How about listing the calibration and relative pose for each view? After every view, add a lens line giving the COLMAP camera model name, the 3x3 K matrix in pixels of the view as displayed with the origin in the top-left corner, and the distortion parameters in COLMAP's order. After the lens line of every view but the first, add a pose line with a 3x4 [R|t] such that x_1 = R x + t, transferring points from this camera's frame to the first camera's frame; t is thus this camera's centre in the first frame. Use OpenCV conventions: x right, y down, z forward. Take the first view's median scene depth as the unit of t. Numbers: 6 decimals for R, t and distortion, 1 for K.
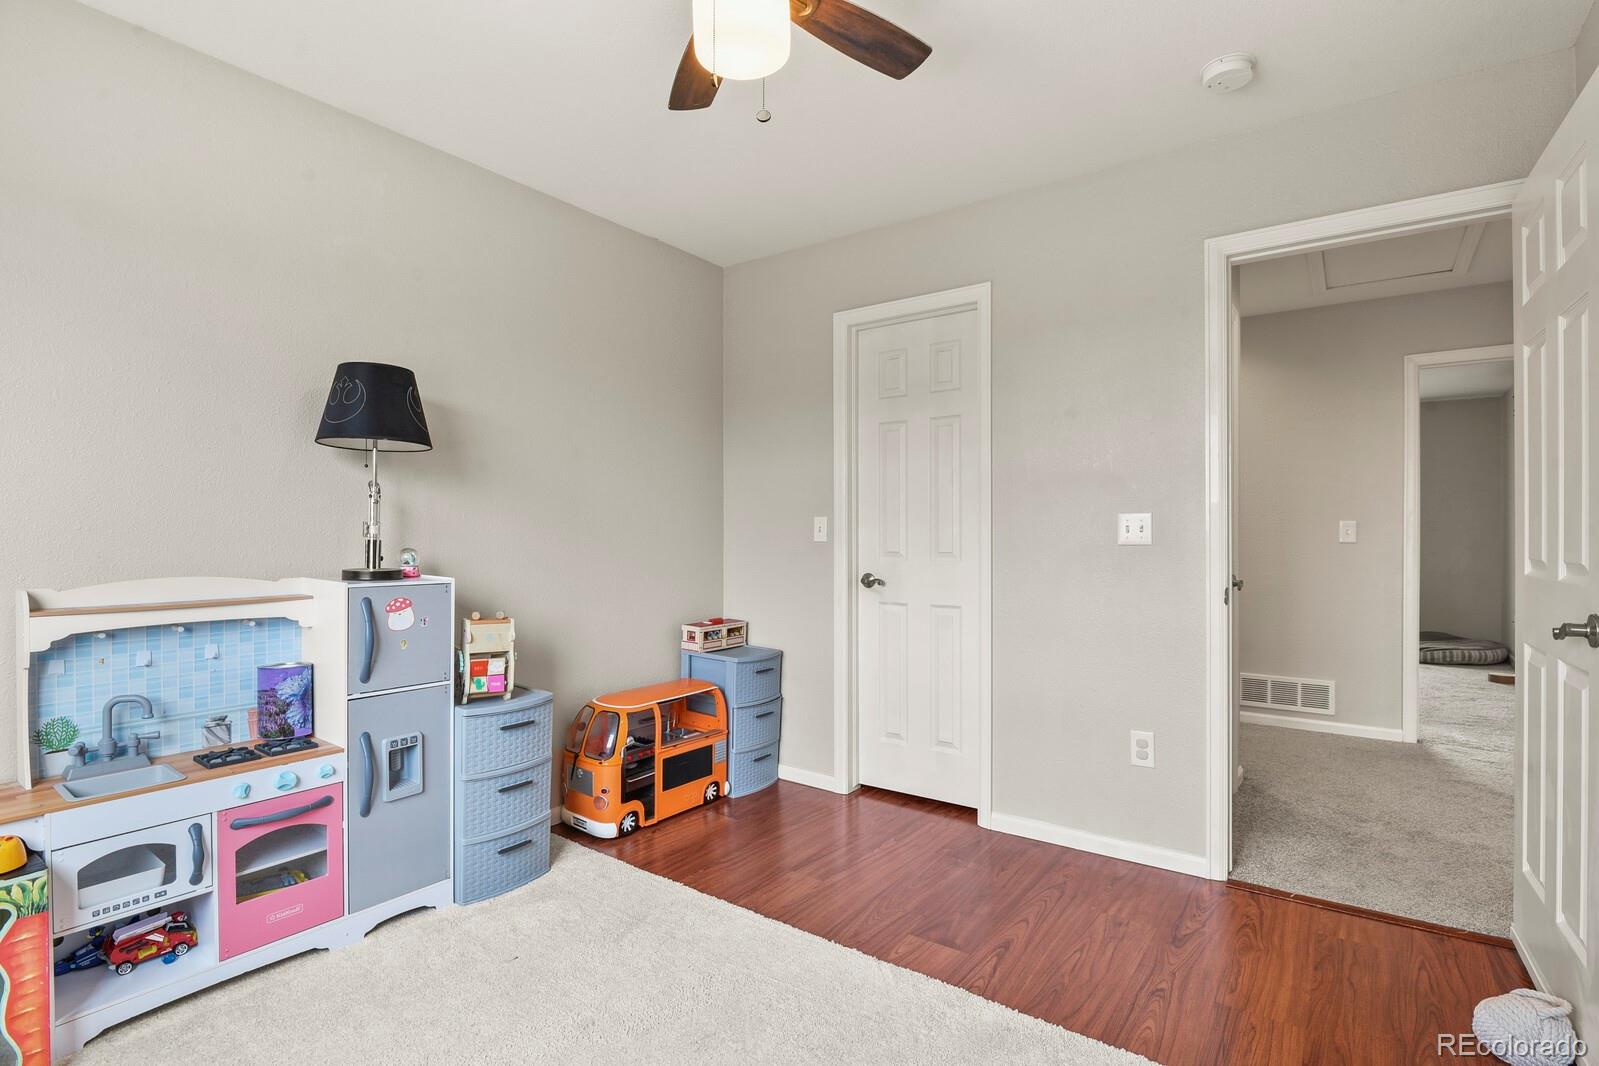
lens RADIAL K [[775.1, 0, 806.6], [0, 775.1, 537.1], [0, 0, 1]] dist [-0.004009, -0.003638]
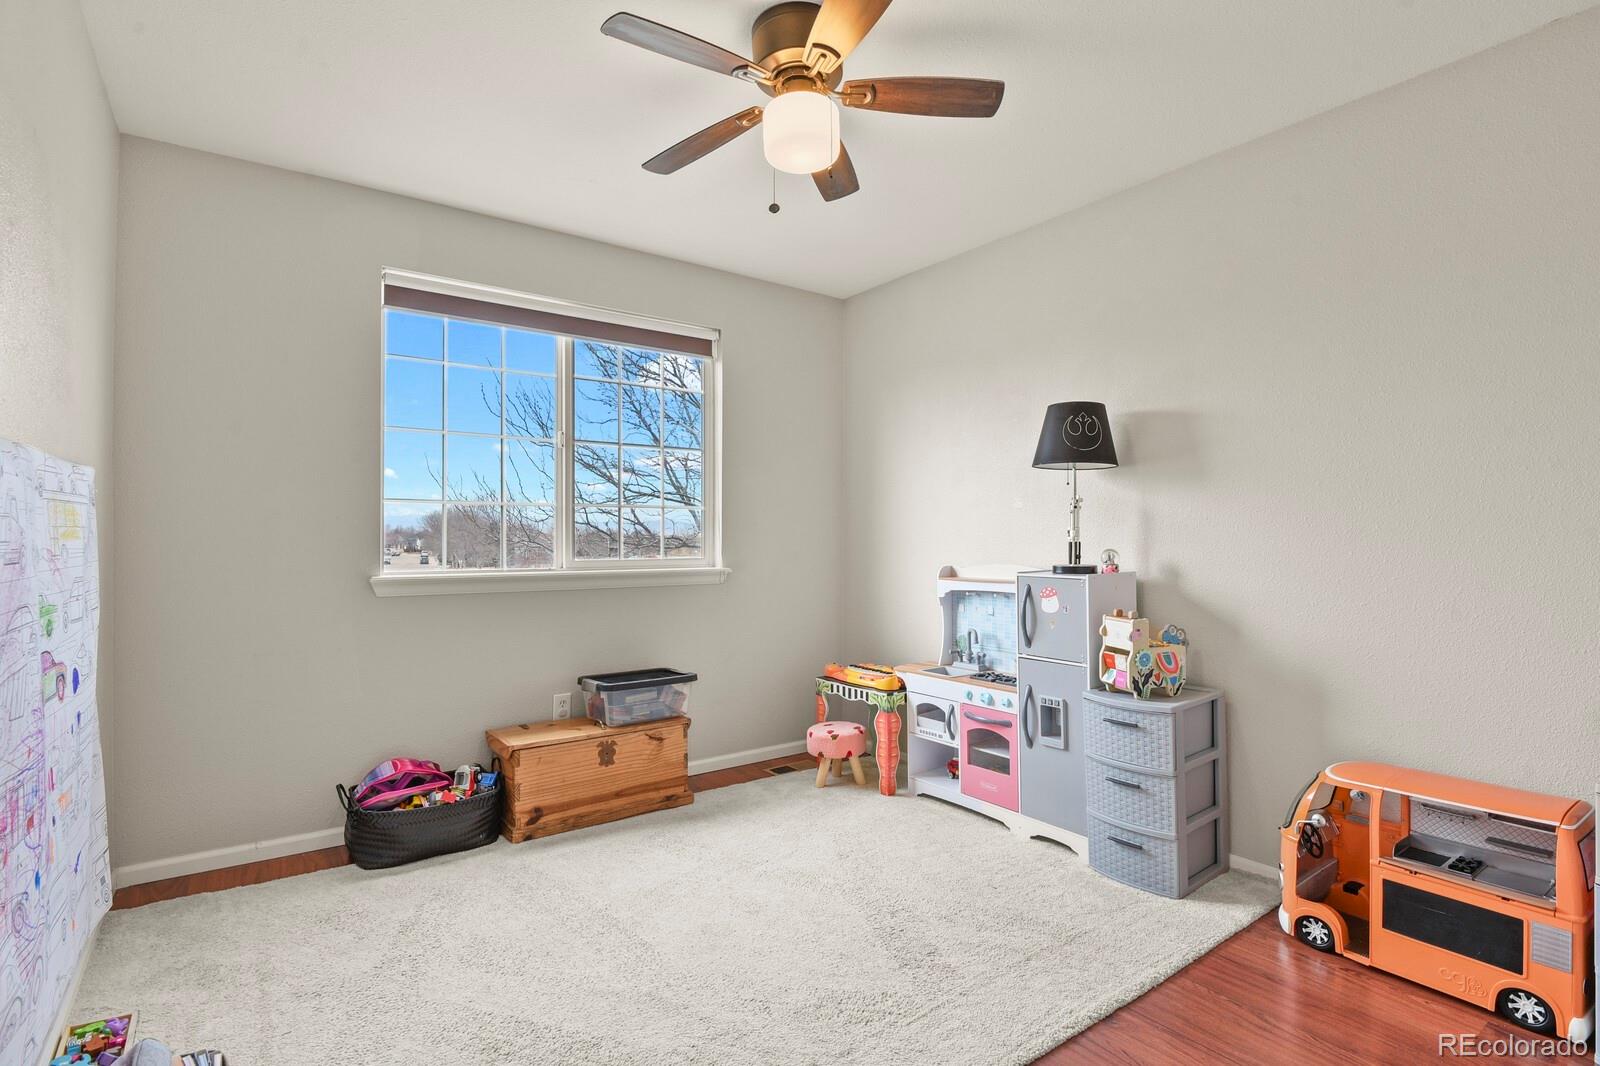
lens RADIAL K [[775.5, 0, 801.6], [0, 775.5, 531.7], [0, 0, 1]] dist [-0.004009, -0.003638]
pose [[-0.291464, -0.008005, -0.956548, 0.769342], [-0.006507, 0.999958, -0.006386, -0.001712], [0.956560, 0.004363, -0.291504, 0.936212]]
